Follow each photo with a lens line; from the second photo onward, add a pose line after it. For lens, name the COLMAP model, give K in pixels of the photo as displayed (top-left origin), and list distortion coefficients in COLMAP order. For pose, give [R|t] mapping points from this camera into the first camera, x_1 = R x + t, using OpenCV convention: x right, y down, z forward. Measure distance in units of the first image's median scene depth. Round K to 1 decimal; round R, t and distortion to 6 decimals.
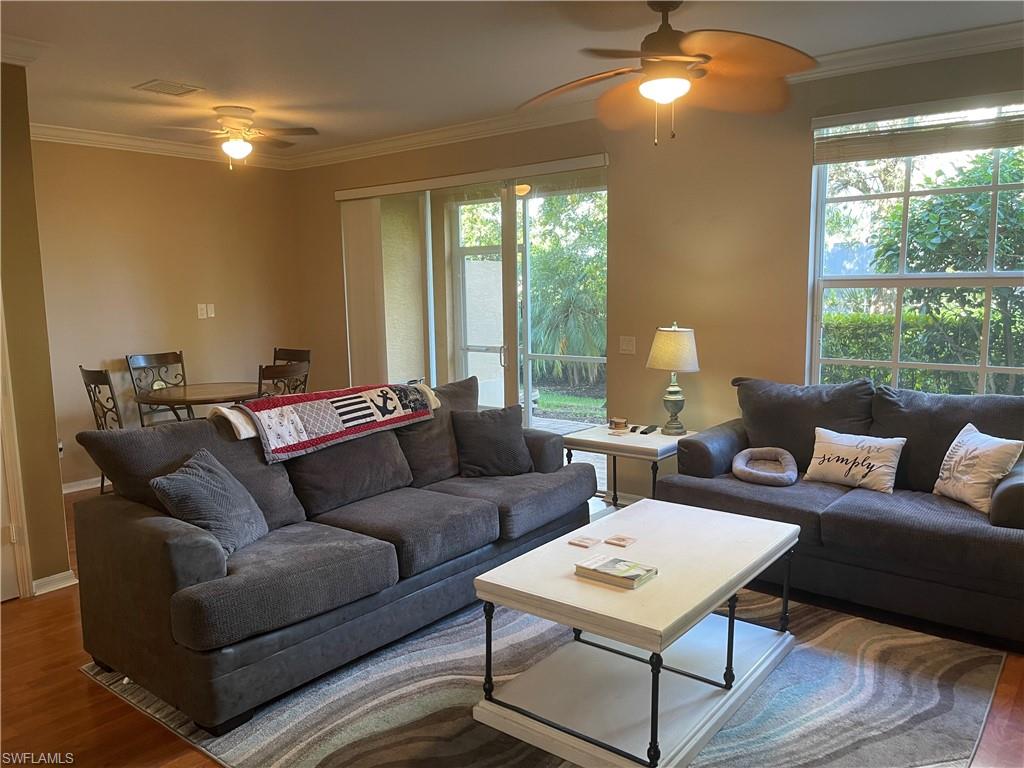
lens RADIAL K [[764.3, 0, 511.2], [0, 764.3, 383.8], [0, 0, 1]] dist [0.057468, -0.082199]
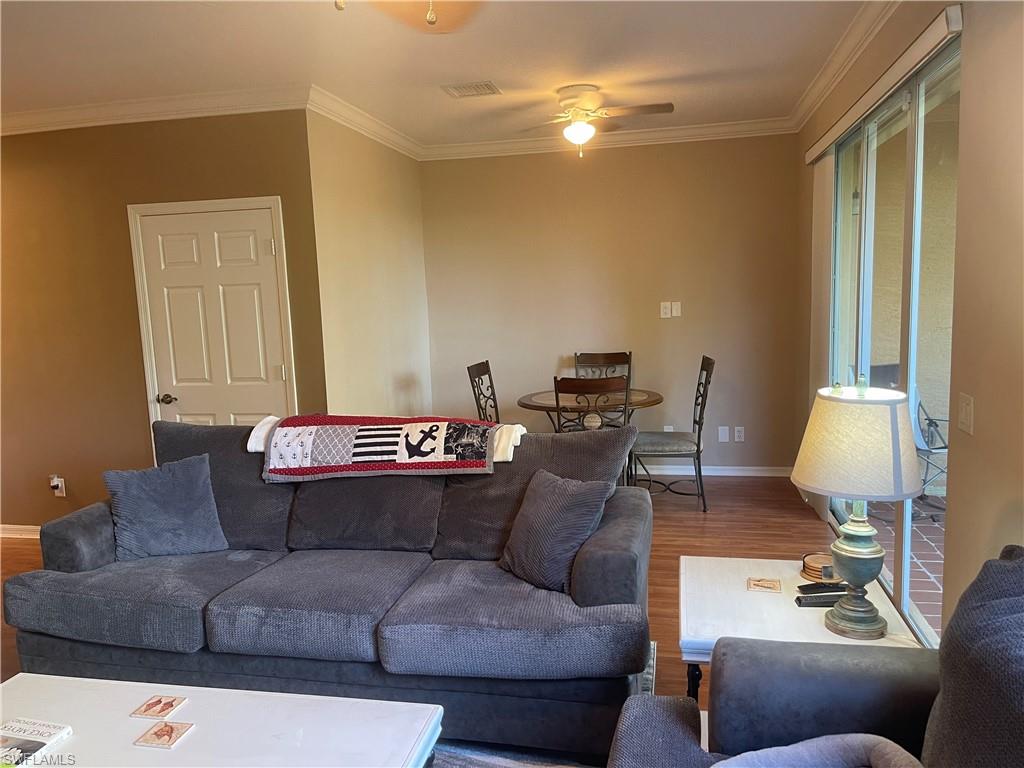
lens RADIAL K [[764.3, 0, 510.6], [0, 764.3, 392.6], [0, 0, 1]] dist [0.057468, -0.082199]
pose [[0.452923, 0.118044, -0.883700, 0.569833], [-0.086561, 0.992335, 0.088190, -0.102854], [0.887338, 0.036551, 0.459670, 0.706409]]
